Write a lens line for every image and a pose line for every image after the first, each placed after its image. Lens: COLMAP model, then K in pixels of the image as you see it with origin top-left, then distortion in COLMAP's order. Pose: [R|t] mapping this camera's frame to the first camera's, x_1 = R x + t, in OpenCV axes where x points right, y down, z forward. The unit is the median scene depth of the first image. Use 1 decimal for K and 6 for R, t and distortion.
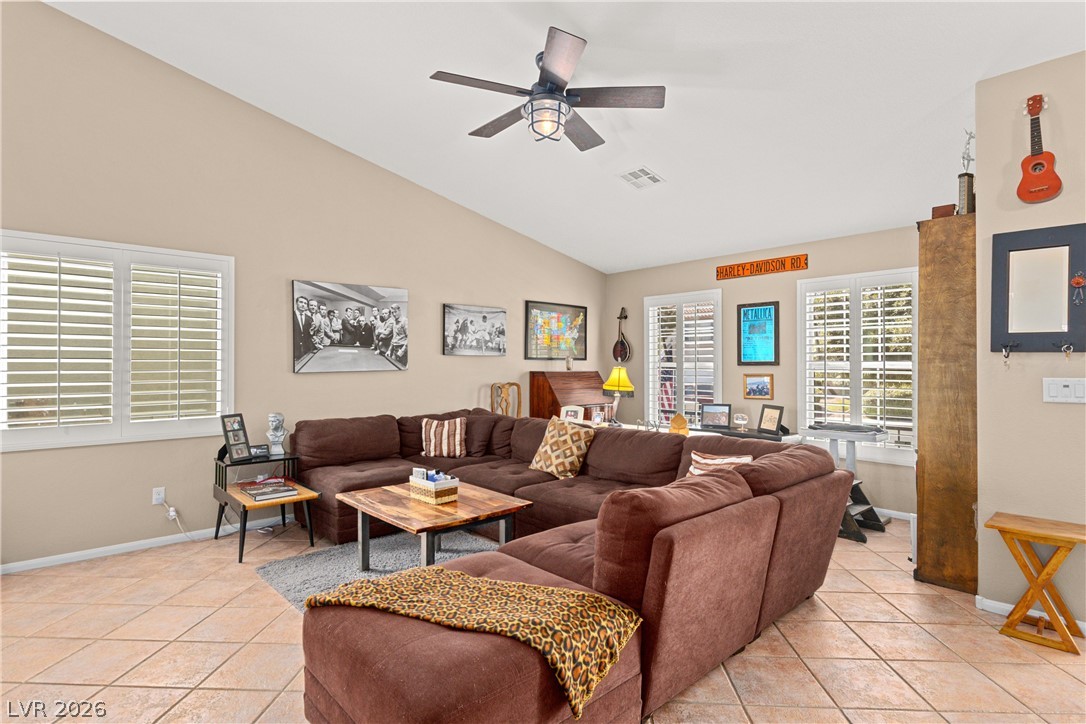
lens RADIAL K [[556.4, 0, 546.7], [0, 556.4, 361.7], [0, 0, 1]] dist [0.022423, -0.008814]
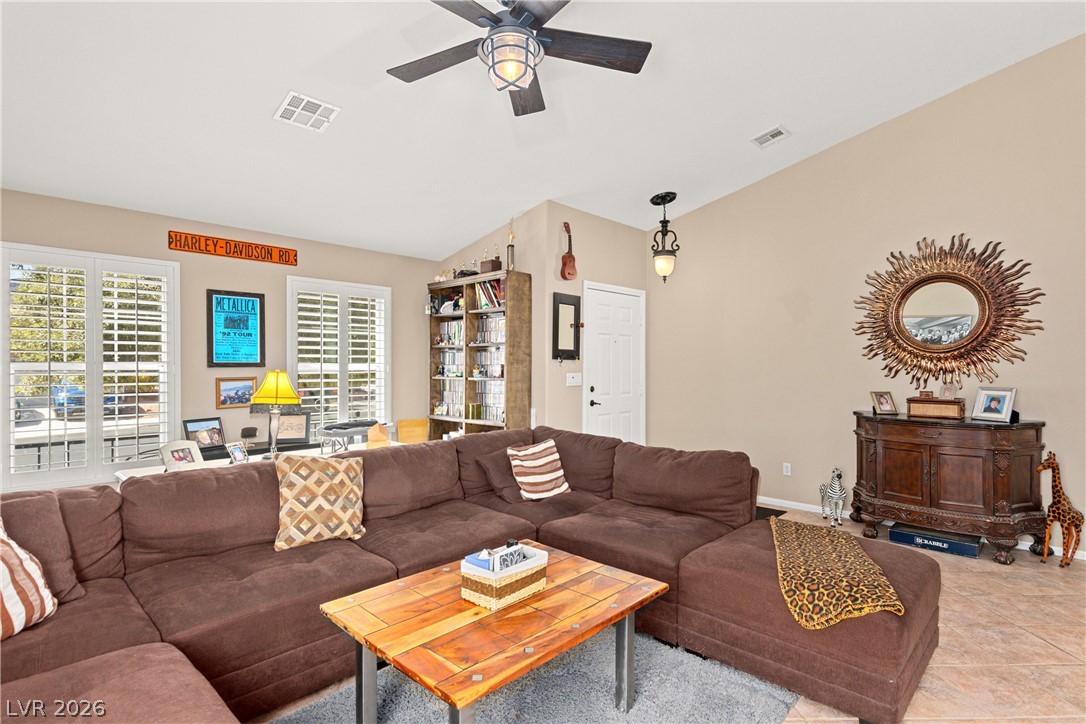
lens RADIAL K [[556.4, 0, 546.3], [0, 556.4, 363.0], [0, 0, 1]] dist [0.022423, -0.008814]
pose [[-0.080407, 0.004687, 0.996751, -0.895489], [-0.006177, 0.999967, -0.005200, 0.003901], [-0.996743, -0.006575, -0.080375, 1.124578]]
